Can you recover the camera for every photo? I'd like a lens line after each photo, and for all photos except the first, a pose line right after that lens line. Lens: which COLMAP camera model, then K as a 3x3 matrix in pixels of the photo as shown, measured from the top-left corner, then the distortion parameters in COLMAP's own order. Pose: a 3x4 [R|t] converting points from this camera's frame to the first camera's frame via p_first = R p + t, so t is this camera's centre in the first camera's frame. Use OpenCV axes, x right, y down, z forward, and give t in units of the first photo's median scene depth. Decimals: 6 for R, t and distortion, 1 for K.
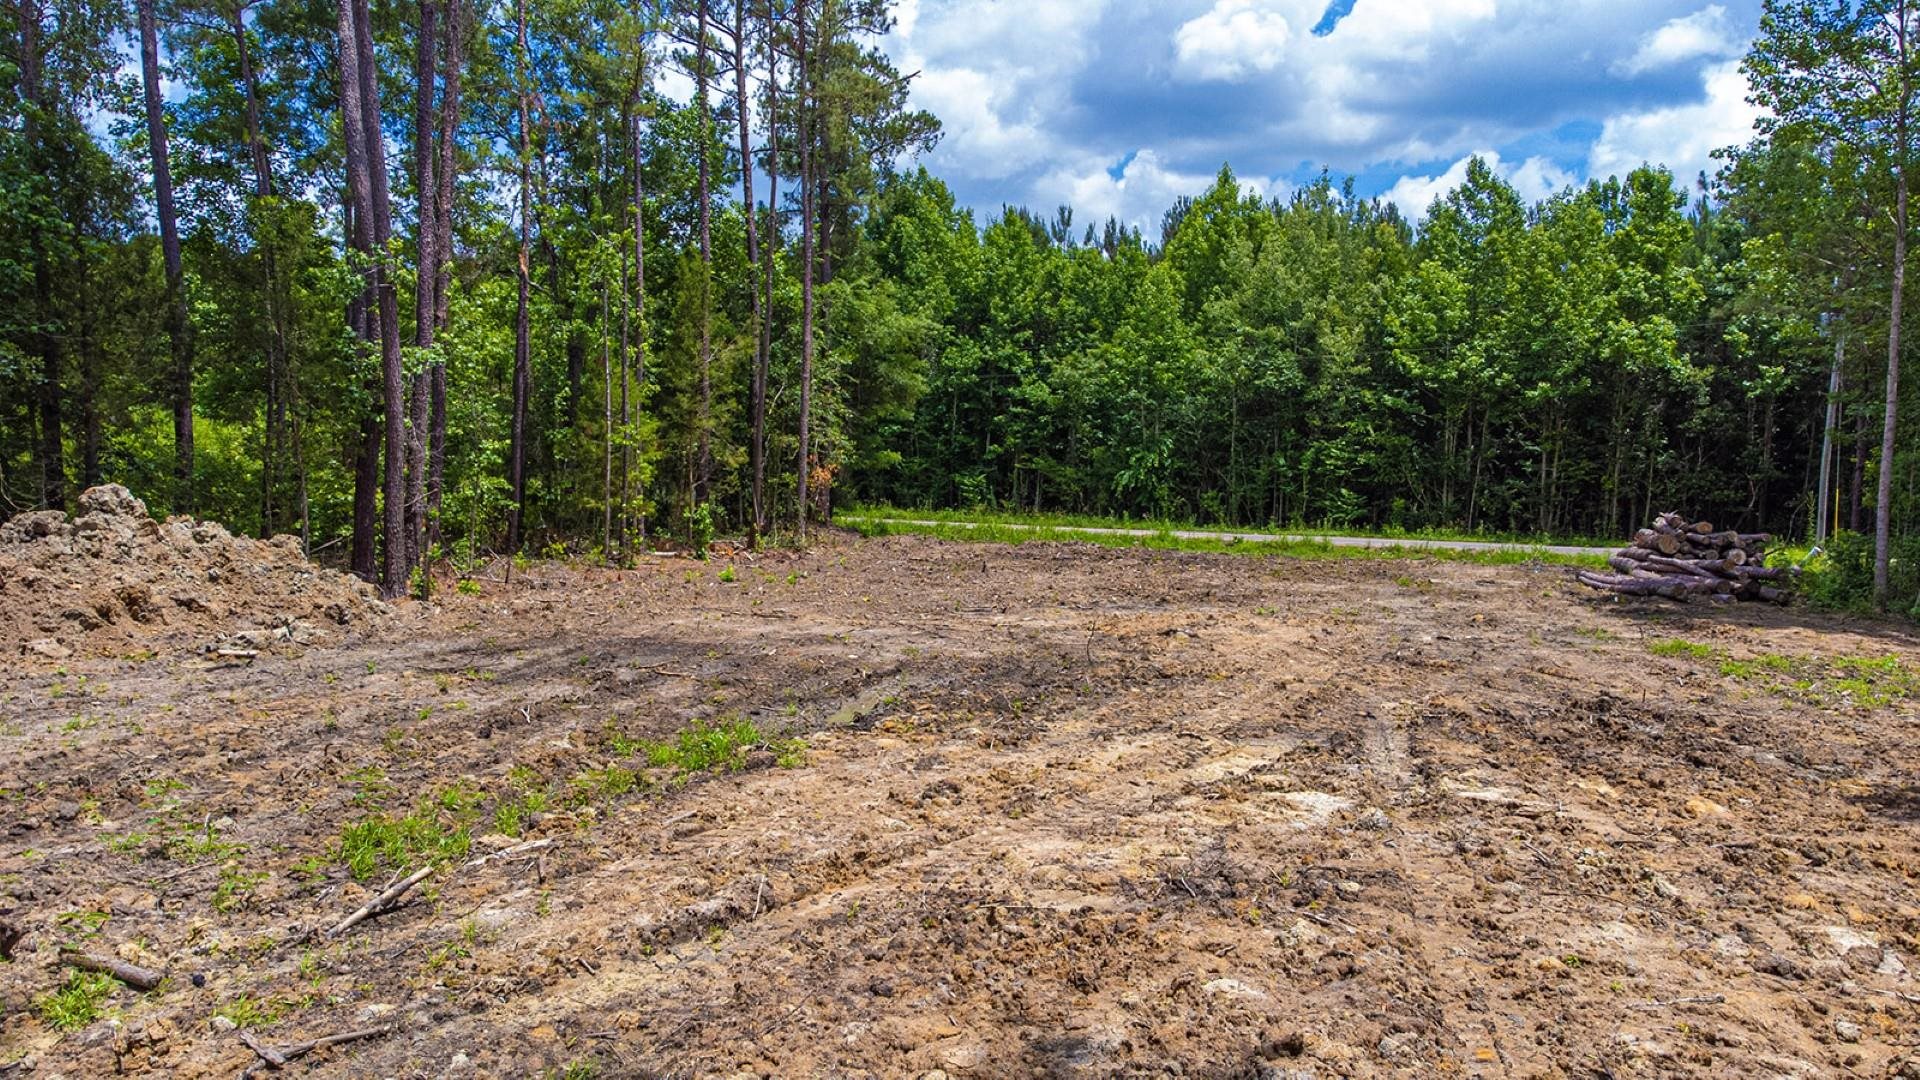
lens RADIAL K [[1403.2, 0, 960.0], [0, 1403.2, 540.0], [0, 0, 1]] dist [0.029218, -0.001404]
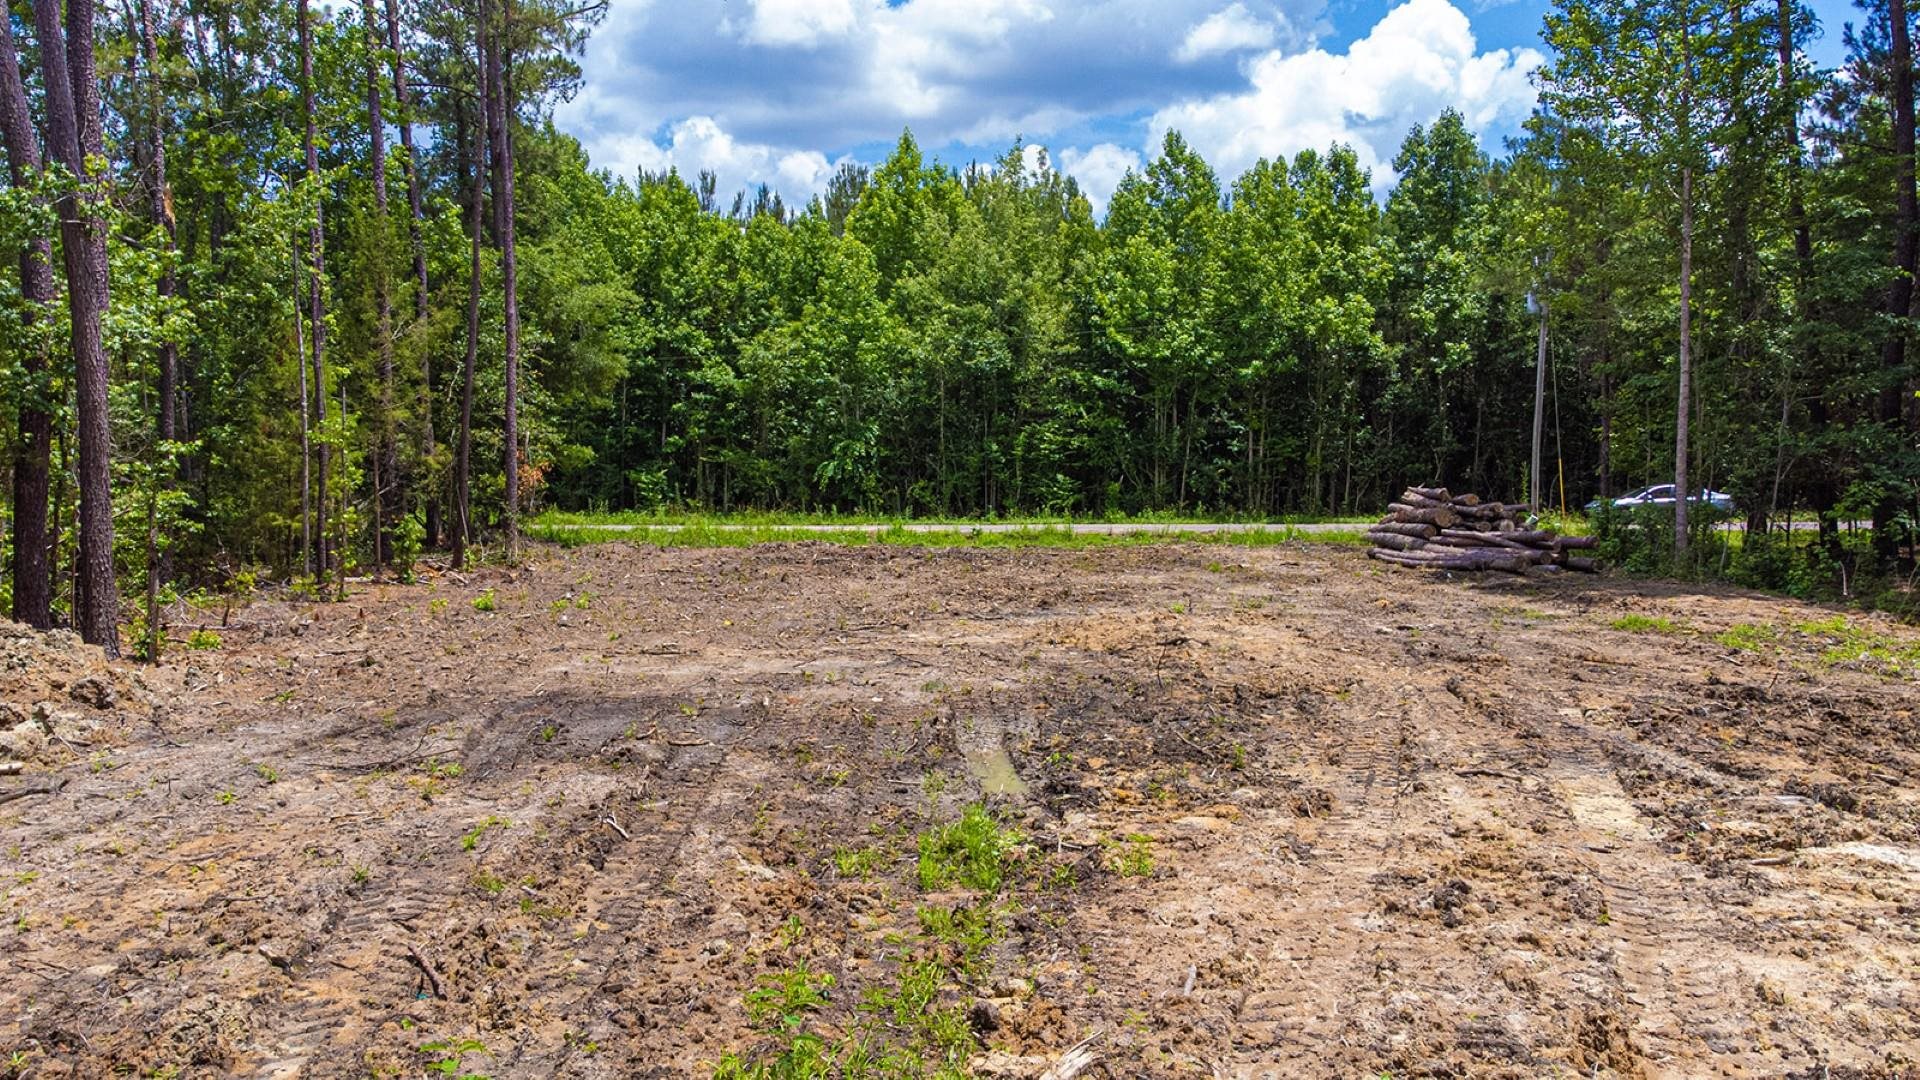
lens RADIAL K [[1471.1, 0, 960.0], [0, 1471.1, 540.0], [0, 0, 1]] dist [0.070440, -0.000879]
pose [[0.953275, -0.044043, 0.298878, -0.092453], [0.043020, 0.999024, 0.010006, -0.004263], [-0.299027, 0.003319, 0.954239, 0.063173]]
